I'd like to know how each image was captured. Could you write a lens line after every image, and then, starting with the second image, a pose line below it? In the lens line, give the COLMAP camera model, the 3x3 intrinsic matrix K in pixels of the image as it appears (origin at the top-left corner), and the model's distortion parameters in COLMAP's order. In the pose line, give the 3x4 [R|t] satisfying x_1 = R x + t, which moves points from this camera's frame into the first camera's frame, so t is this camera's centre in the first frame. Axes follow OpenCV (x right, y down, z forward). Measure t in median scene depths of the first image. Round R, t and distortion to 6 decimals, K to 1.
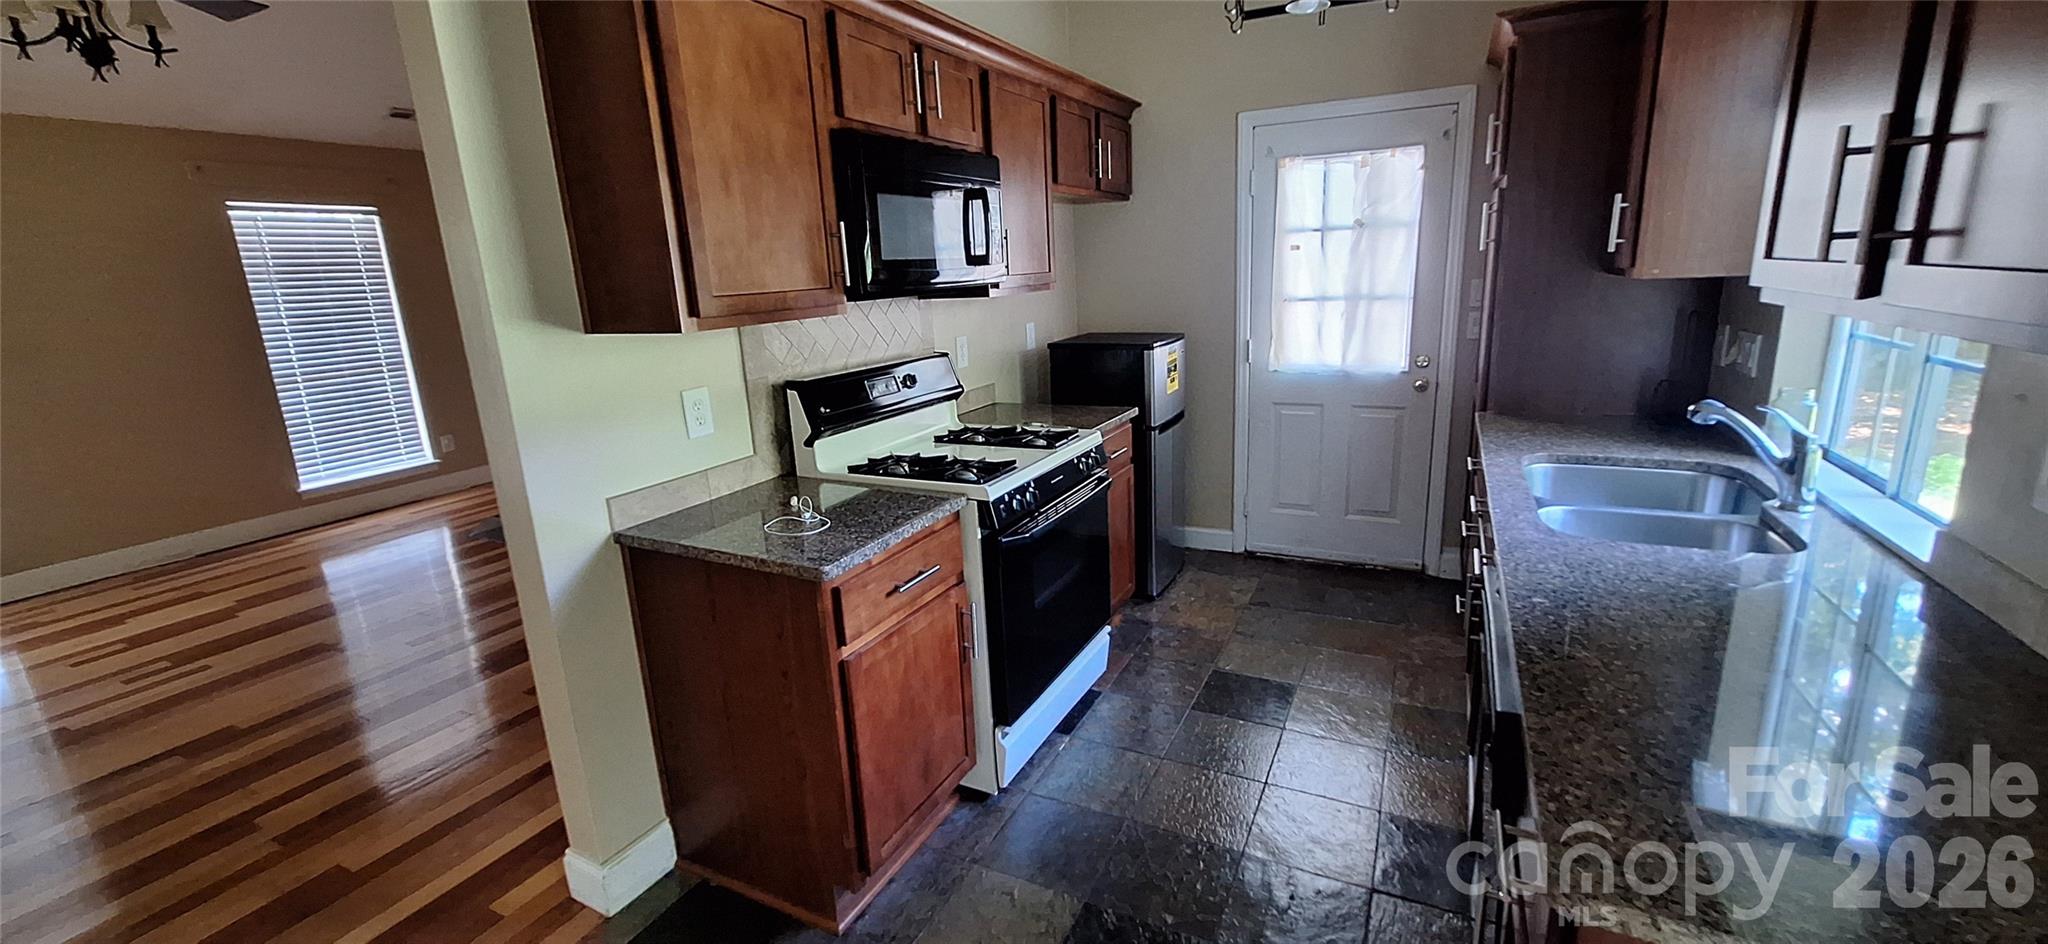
lens RADIAL K [[807.7, 0, 1028.2], [0, 807.7, 456.7], [0, 0, 1]] dist [-0.003929, 0.003578]
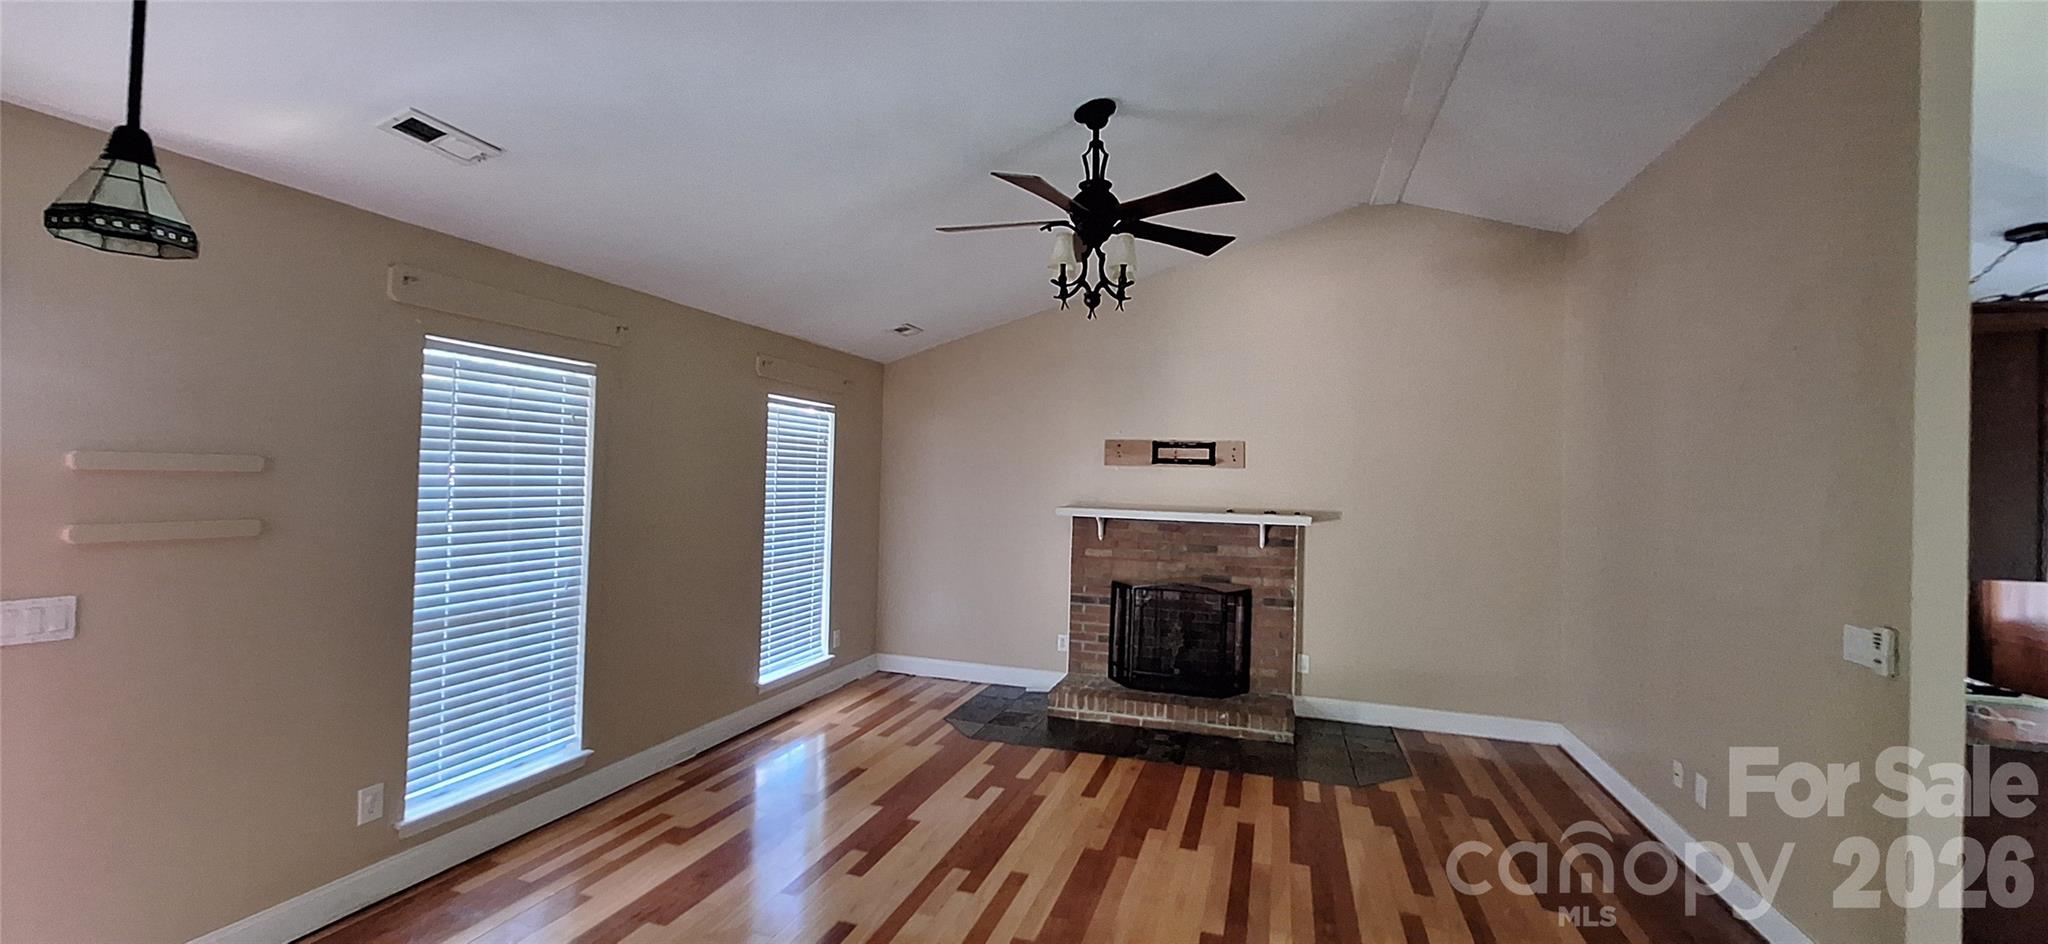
lens RADIAL K [[807.7, 0, 1031.0], [0, 807.7, 460.2], [0, 0, 1]] dist [-0.003929, 0.003578]
pose [[0.983515, 0.075276, 0.164411, -1.680018], [-0.031485, 0.966631, -0.254229, 0.038088], [-0.178062, 0.244862, 0.953067, -0.053951]]
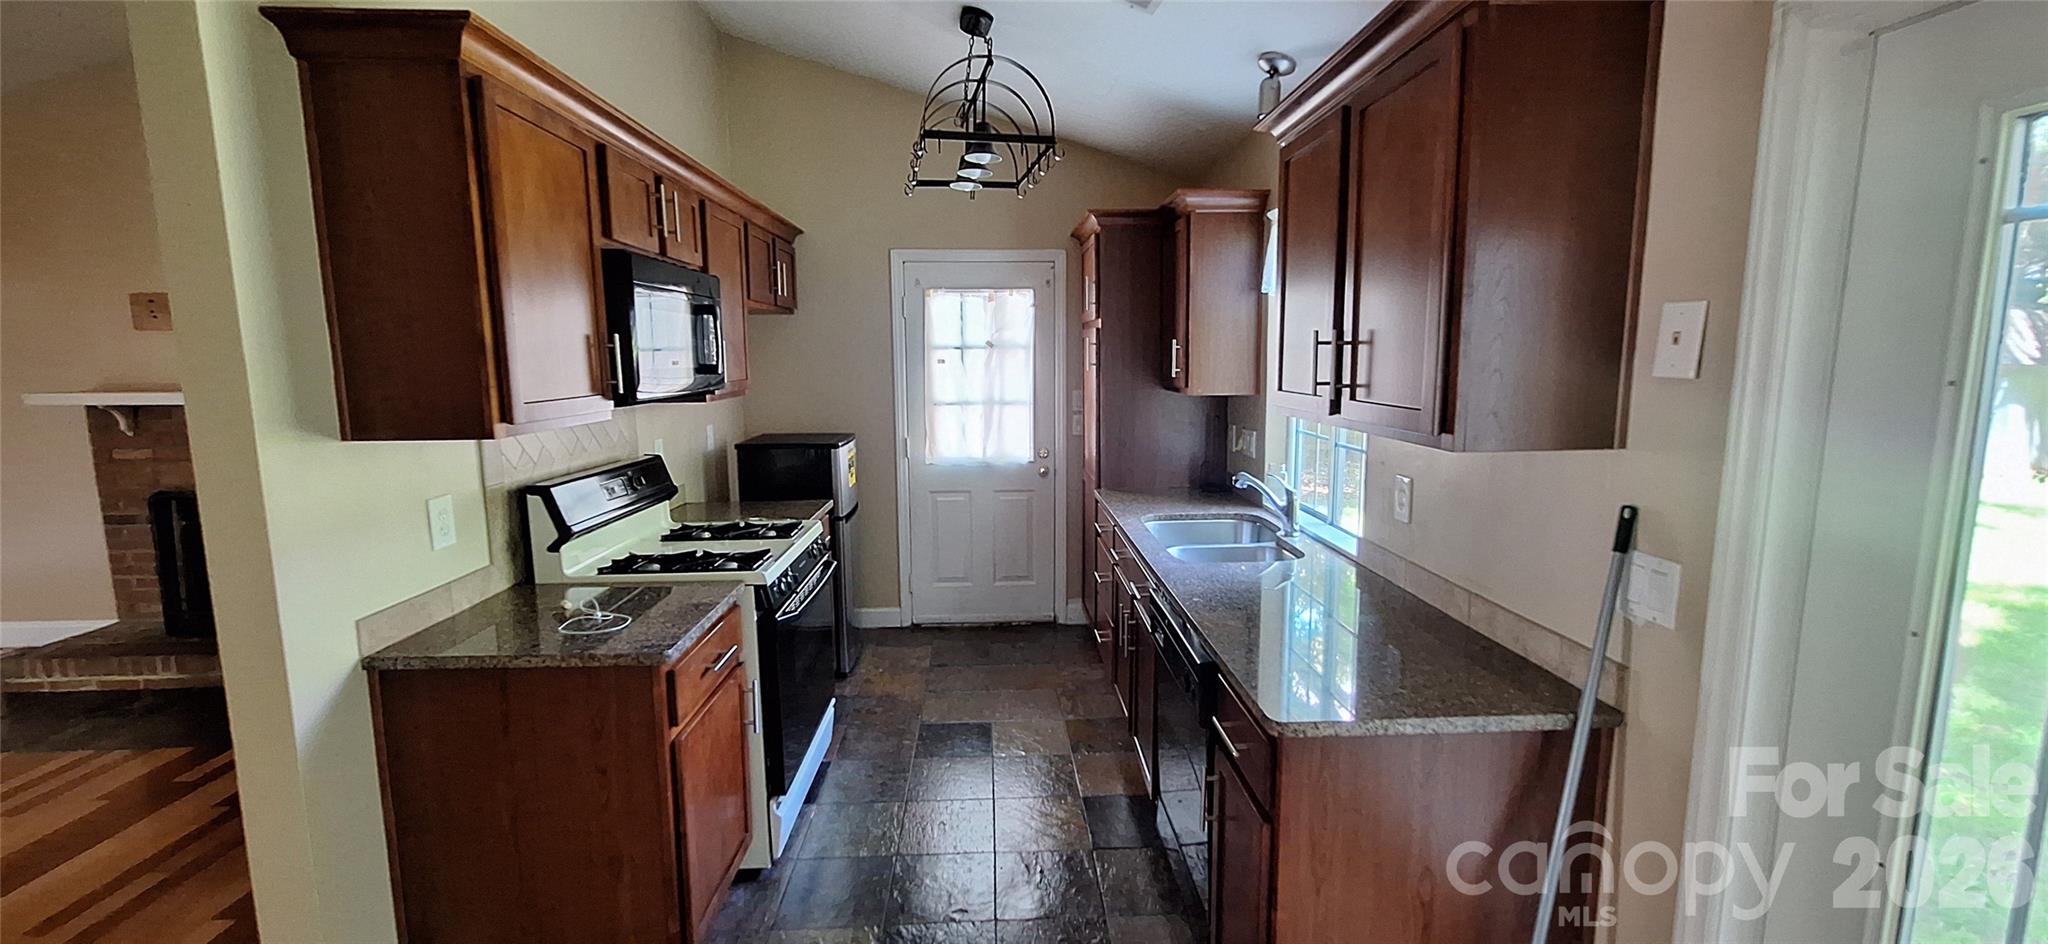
lens RADIAL K [[807.7, 0, 1028.8], [0, 807.7, 457.5], [0, 0, 1]] dist [-0.003929, 0.003578]
pose [[0.870385, -0.024259, 0.491774, -0.237637], [0.082550, 0.991838, -0.097177, 0.016175], [-0.485402, 0.125178, 0.865283, -0.137834]]
